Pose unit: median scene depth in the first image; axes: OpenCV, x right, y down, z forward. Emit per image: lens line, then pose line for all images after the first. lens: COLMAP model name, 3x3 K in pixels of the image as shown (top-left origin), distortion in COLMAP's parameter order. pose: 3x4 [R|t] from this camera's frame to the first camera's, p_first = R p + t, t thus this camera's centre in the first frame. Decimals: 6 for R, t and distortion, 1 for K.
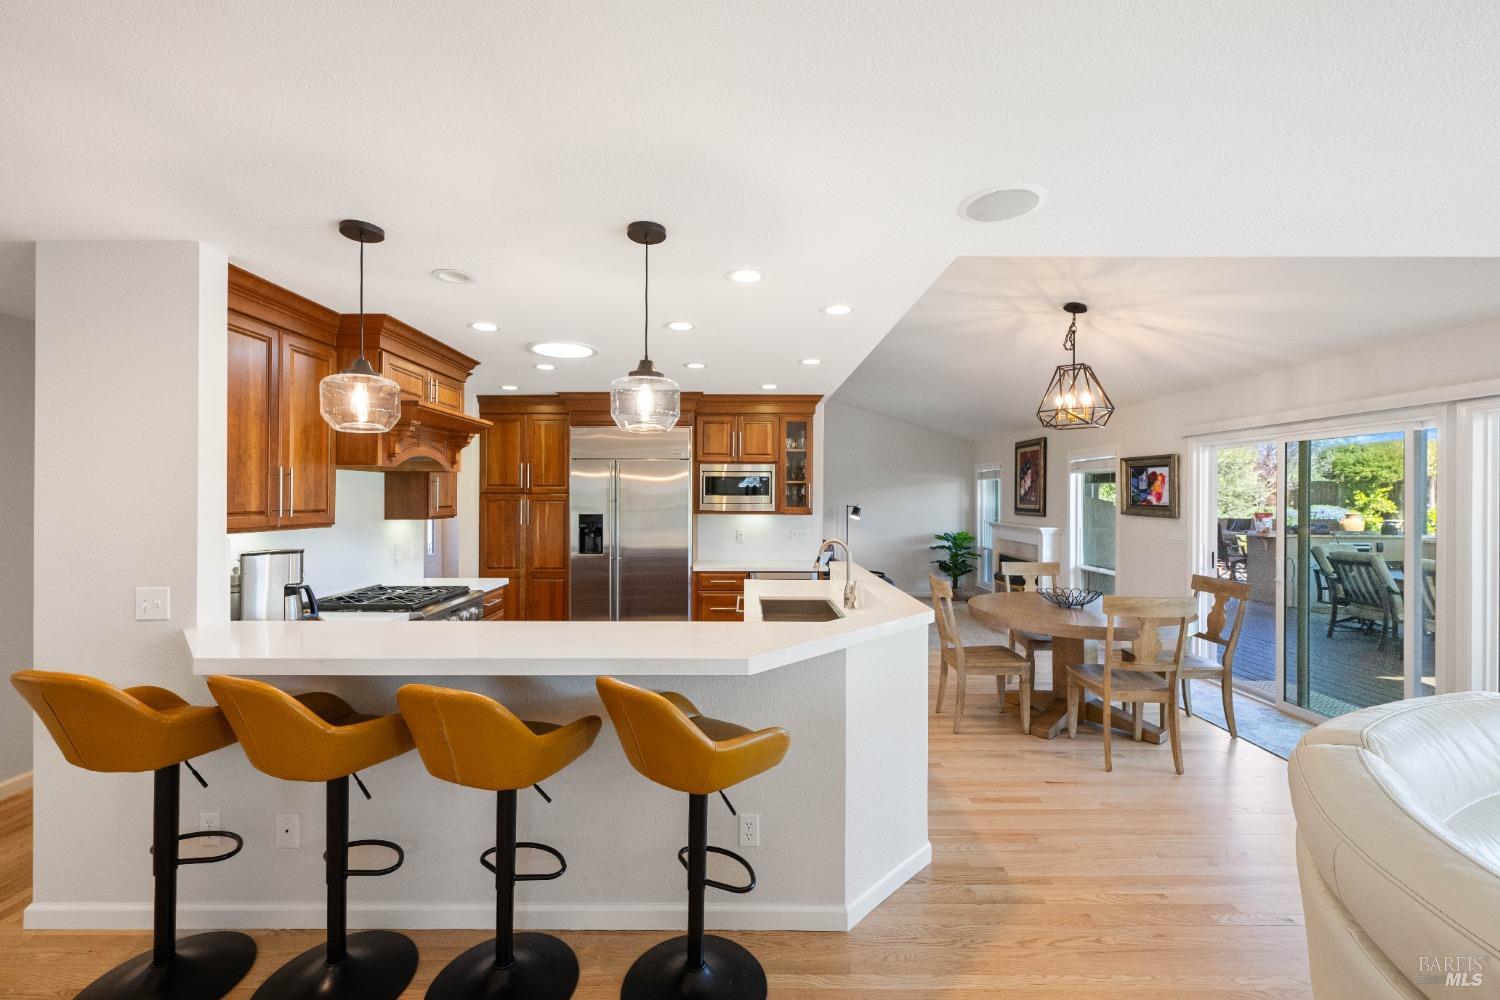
lens RADIAL K [[593.3, 0, 744.8], [0, 593.3, 497.5], [0, 0, 1]] dist [-0.002558, 0.000326]
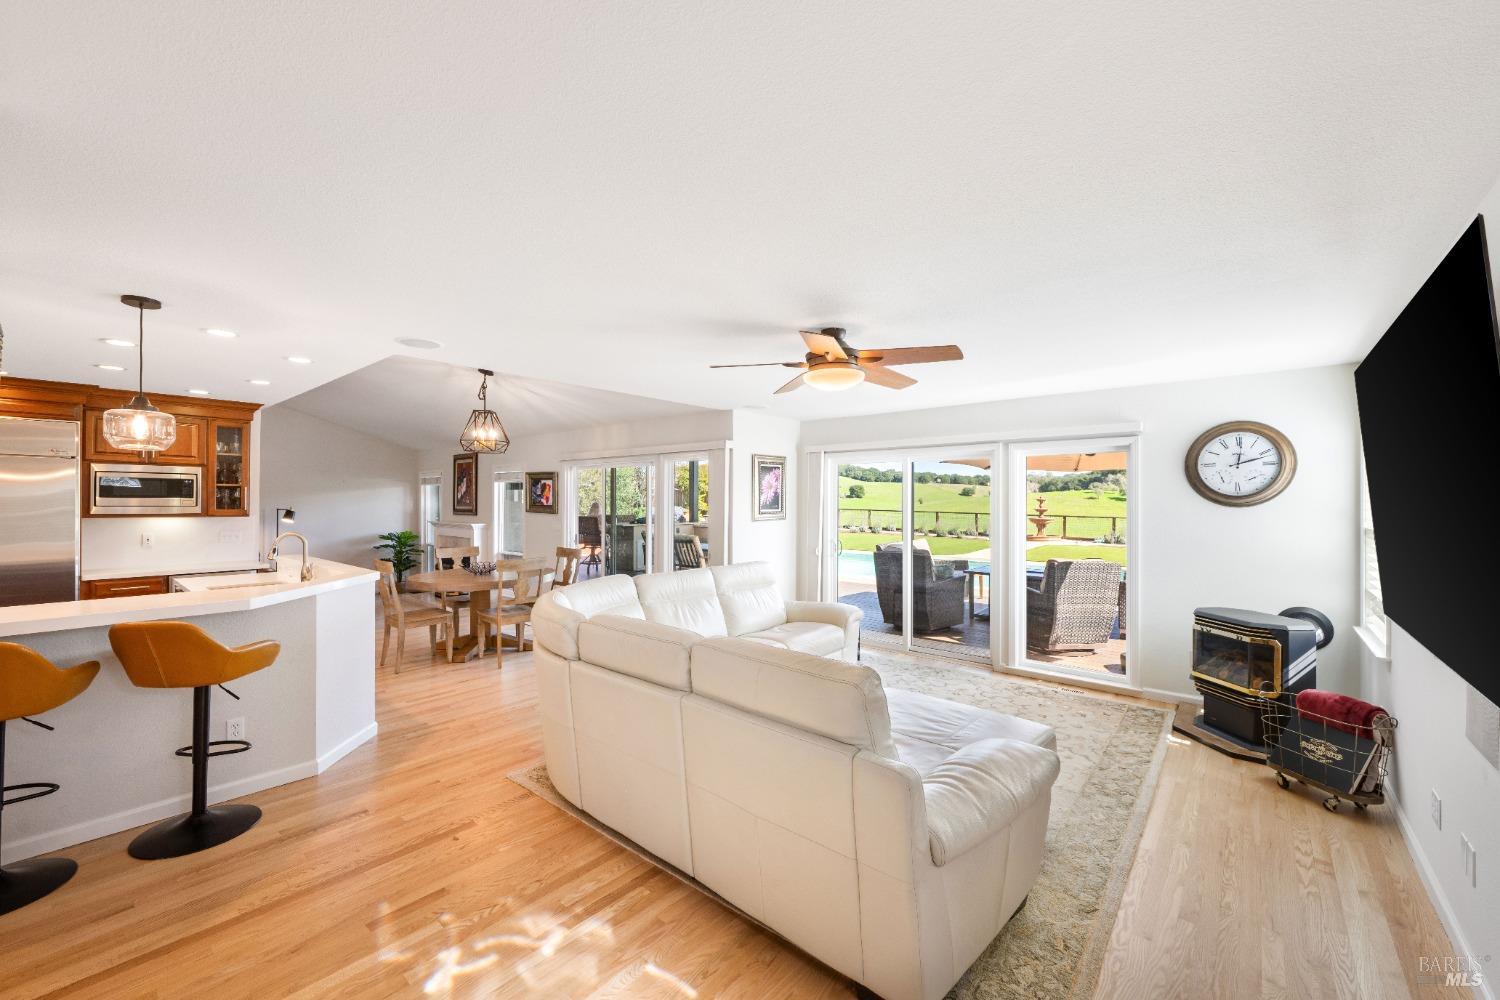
lens RADIAL K [[593.3, 0, 745.8], [0, 593.3, 500.3], [0, 0, 1]] dist [-0.002558, 0.000326]
pose [[0.648553, 0.000313, 0.761169, -0.115601], [0.001053, 0.999999, -0.001308, 0.002911], [-0.761168, 0.001650, 0.648552, -0.356428]]
